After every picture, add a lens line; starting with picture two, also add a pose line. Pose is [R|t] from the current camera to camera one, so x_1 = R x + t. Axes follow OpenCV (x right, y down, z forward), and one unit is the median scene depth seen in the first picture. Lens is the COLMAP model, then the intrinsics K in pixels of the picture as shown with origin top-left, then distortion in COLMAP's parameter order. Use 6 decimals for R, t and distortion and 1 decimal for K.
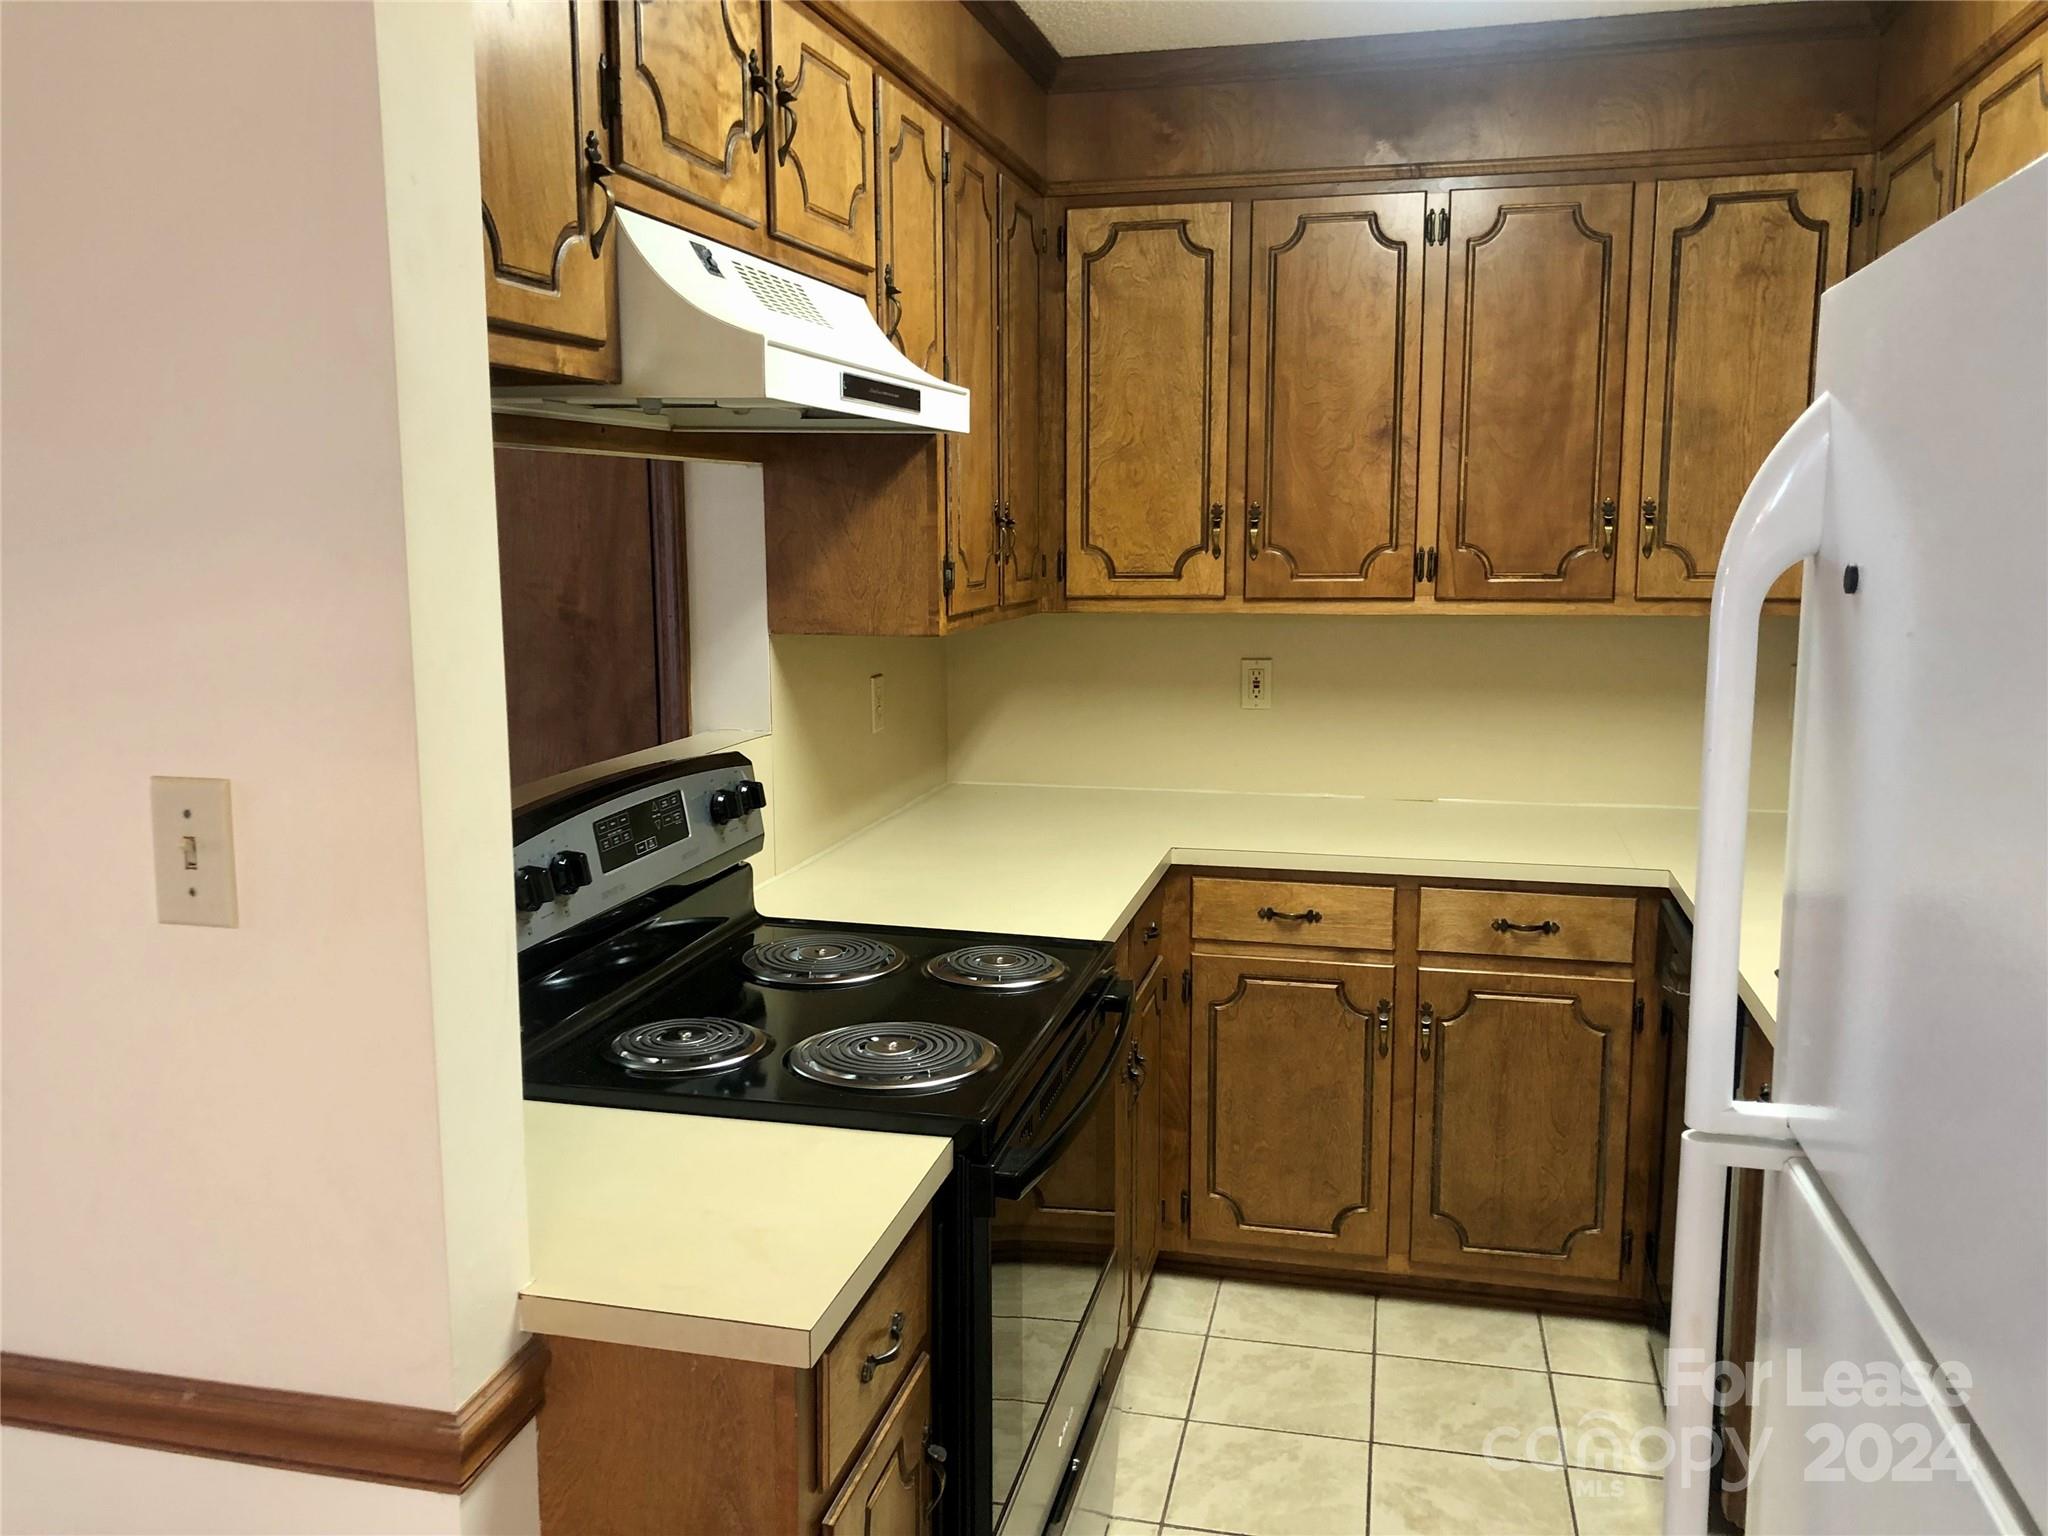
lens RADIAL K [[1677.7, 0, 1019.5], [0, 1677.7, 773.8], [0, 0, 1]] dist [0.019968, -0.012059]
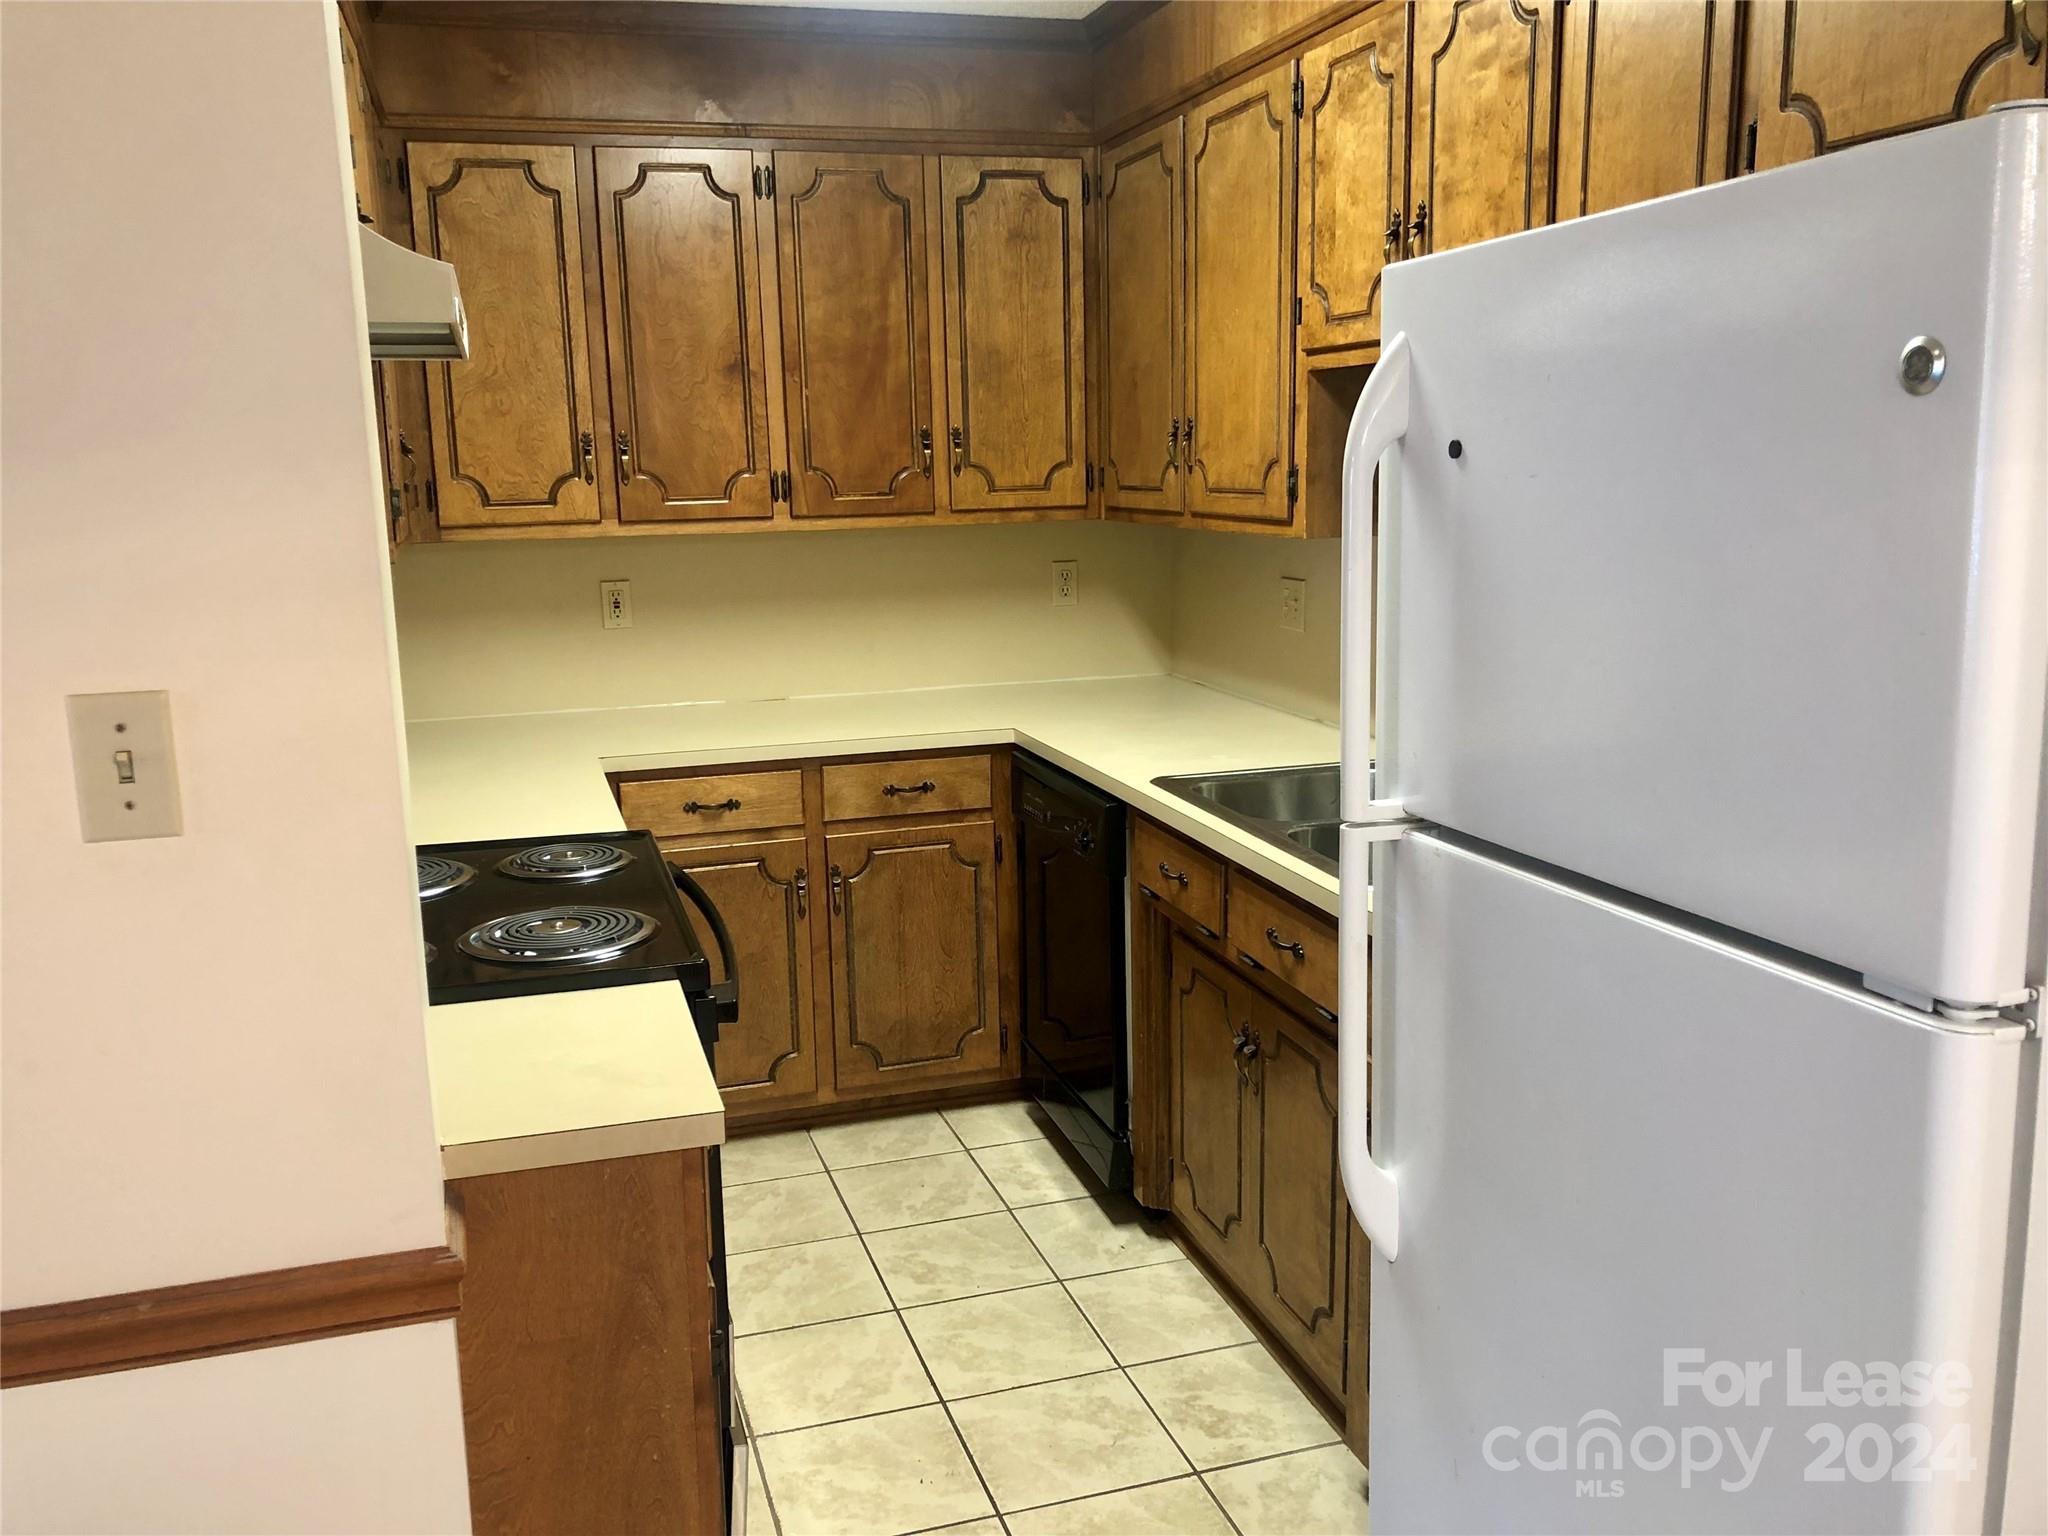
lens RADIAL K [[1652.4, 0, 1012.0], [0, 1652.4, 775.8], [0, 0, 1]] dist [0.130419, -0.361444]
pose [[0.862589, -0.114068, 0.492877, -0.204979], [0.096542, 0.993460, 0.060961, 0.016685], [-0.496608, -0.005001, 0.867961, -0.052462]]
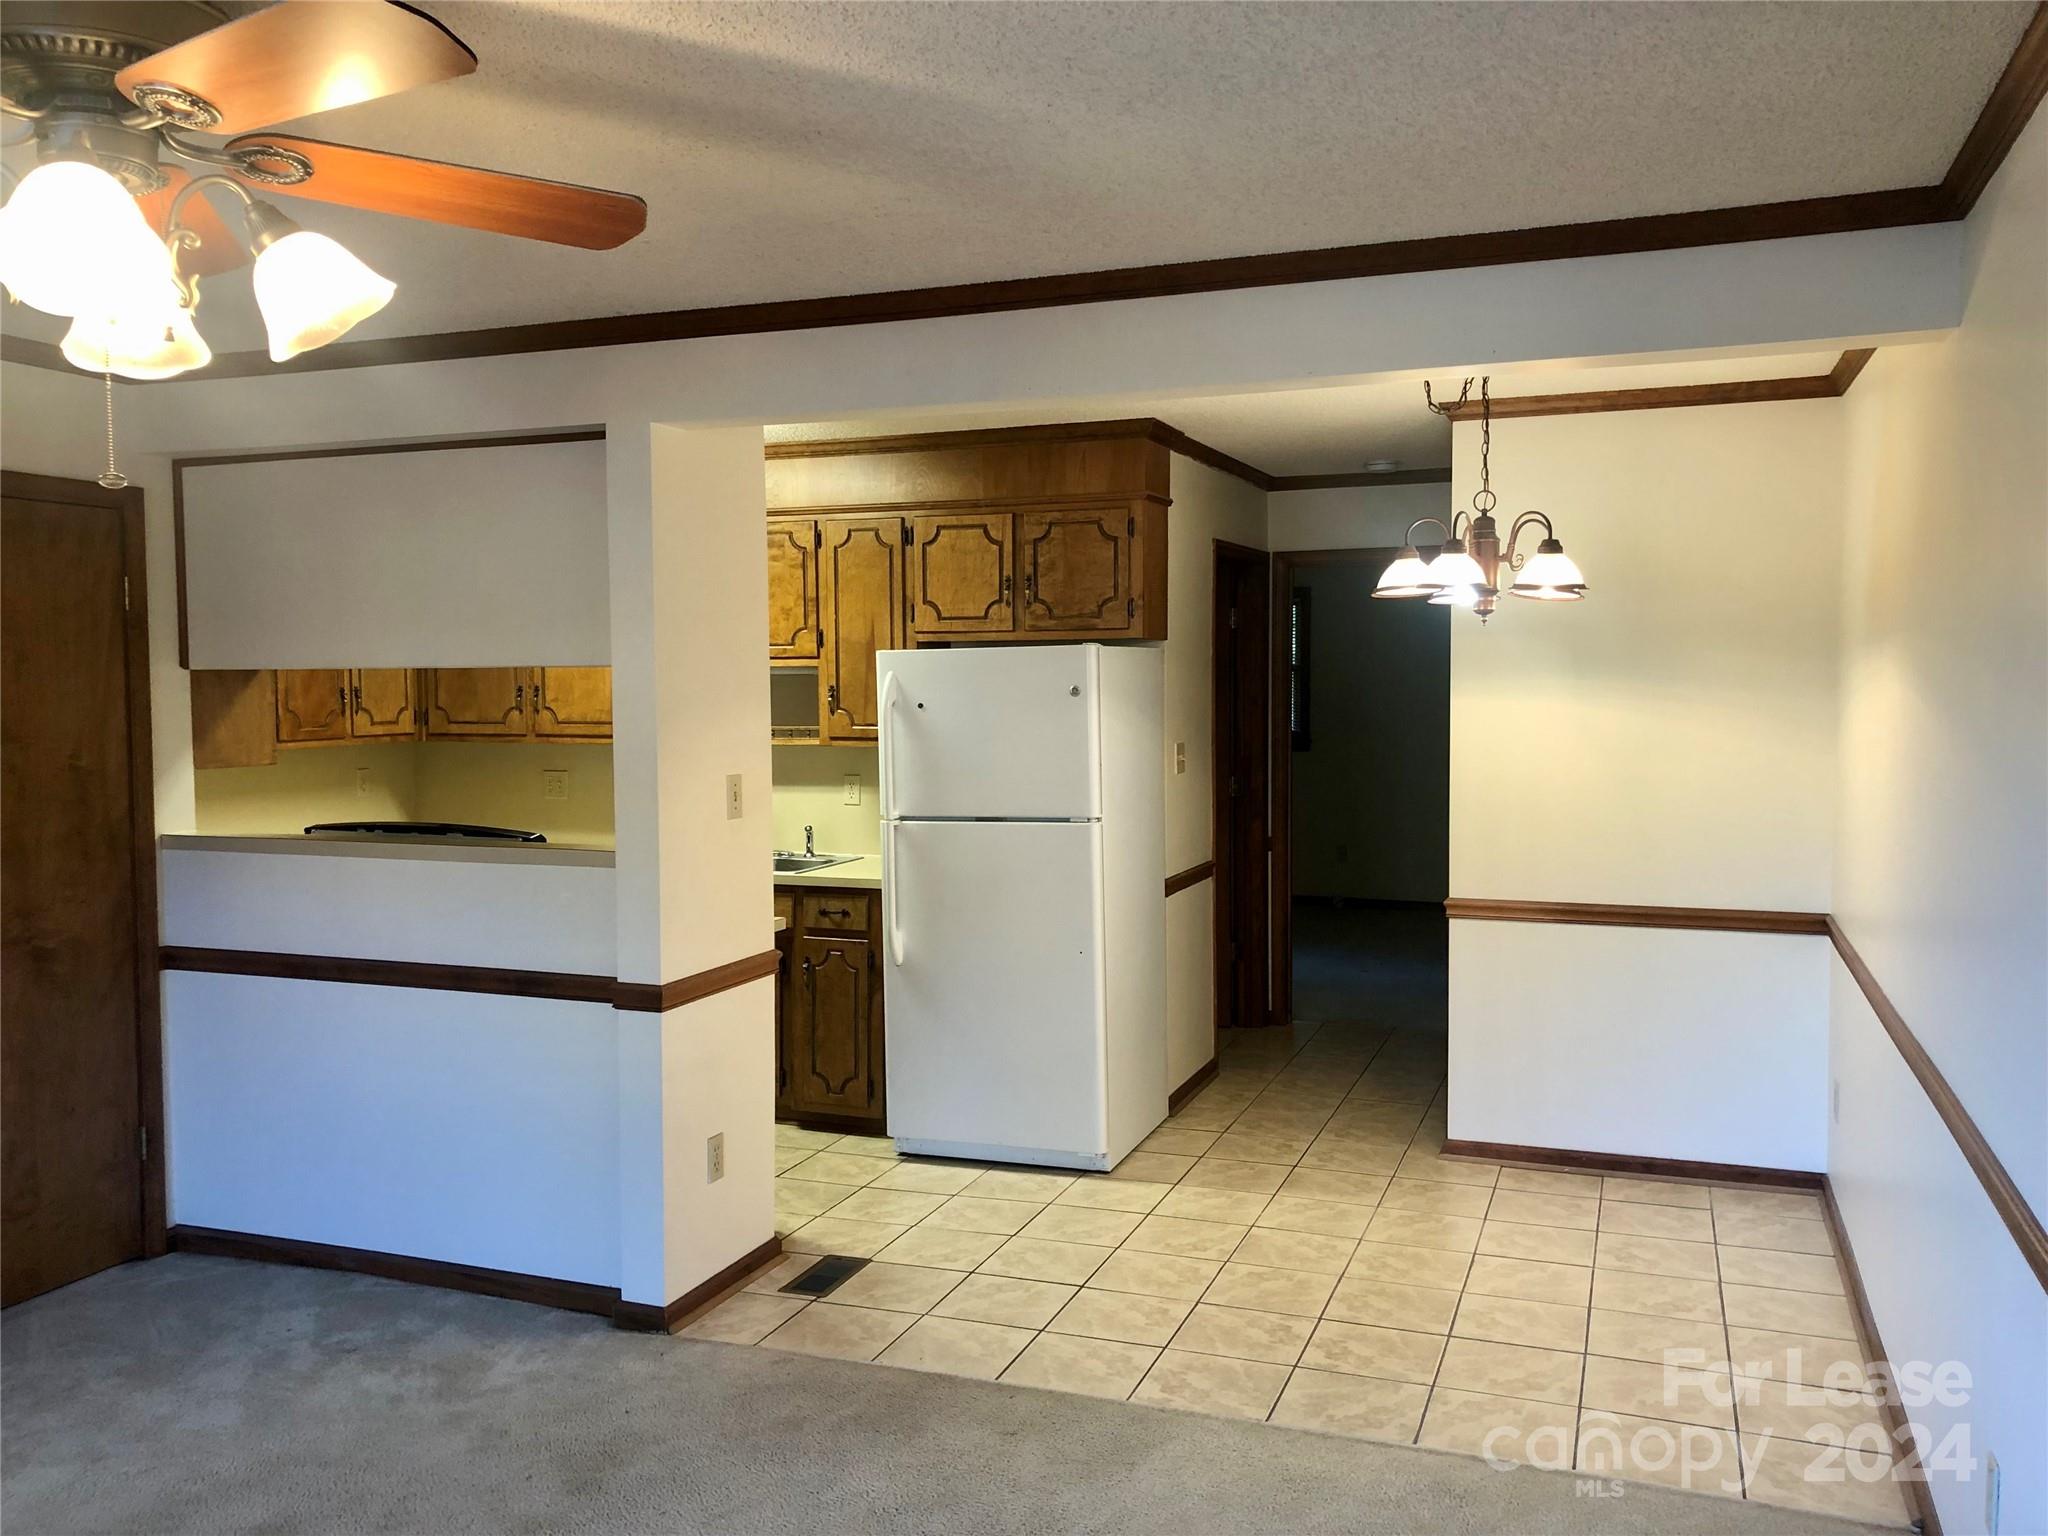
lens RADIAL K [[1677.7, 0, 1019.5], [0, 1677.7, 773.8], [0, 0, 1]] dist [0.019968, -0.012059]
pose [[0.127662, -0.056504, 0.990207, -1.491478], [0.154292, 0.987353, 0.036449, -0.012997], [-0.979743, 0.148128, 0.134766, -0.016005]]
